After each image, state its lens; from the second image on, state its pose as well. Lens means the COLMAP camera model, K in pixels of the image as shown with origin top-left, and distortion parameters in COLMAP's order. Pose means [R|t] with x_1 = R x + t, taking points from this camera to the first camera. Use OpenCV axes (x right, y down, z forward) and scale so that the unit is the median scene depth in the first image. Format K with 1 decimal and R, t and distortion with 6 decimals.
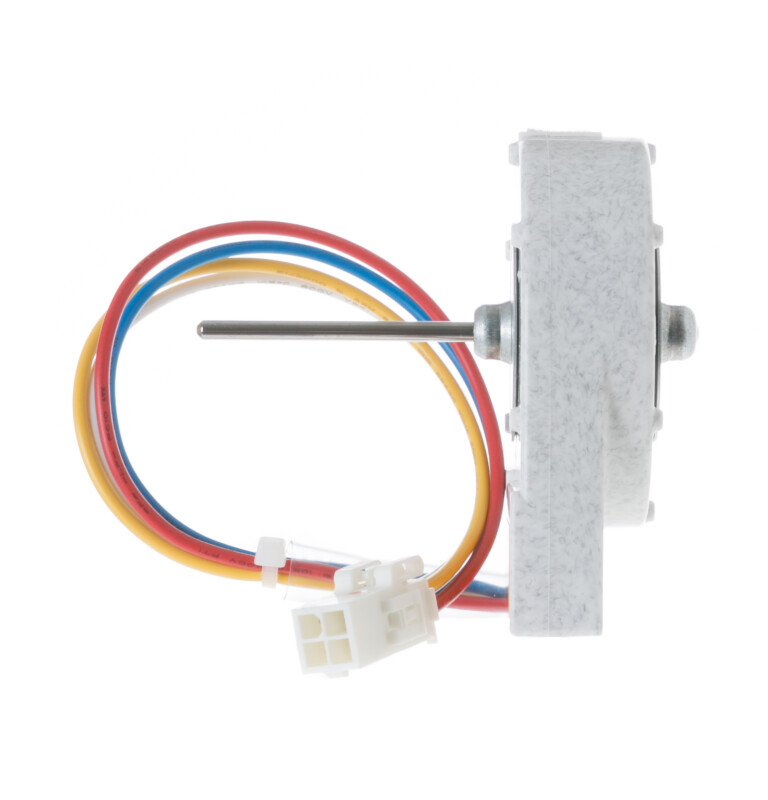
lens RADIAL K [[2461.3, 0, 383.6], [0, 2461.3, 399.7], [0, 0, 1]] dist [-0.222122, 0.000000]
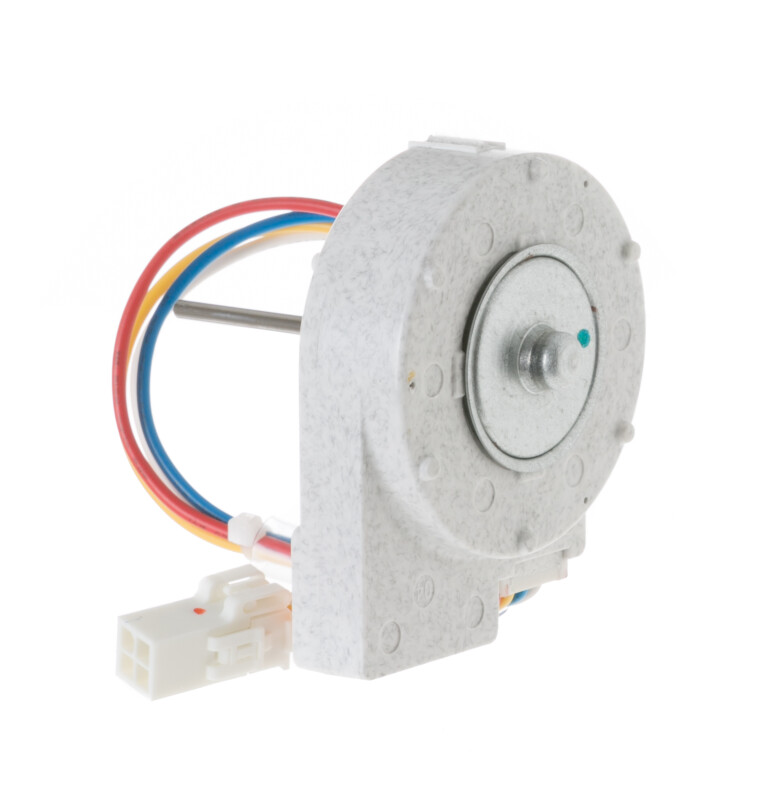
lens RADIAL K [[2461.3, 0, 383.7], [0, 2461.3, 402.3], [0, 0, 1]] dist [-0.222122, 0.000000]
pose [[0.946160, 0.078614, -0.314008, 0.398887], [-0.053187, 0.994633, 0.088754, -0.102990], [0.319300, -0.067274, 0.945263, 0.084286]]
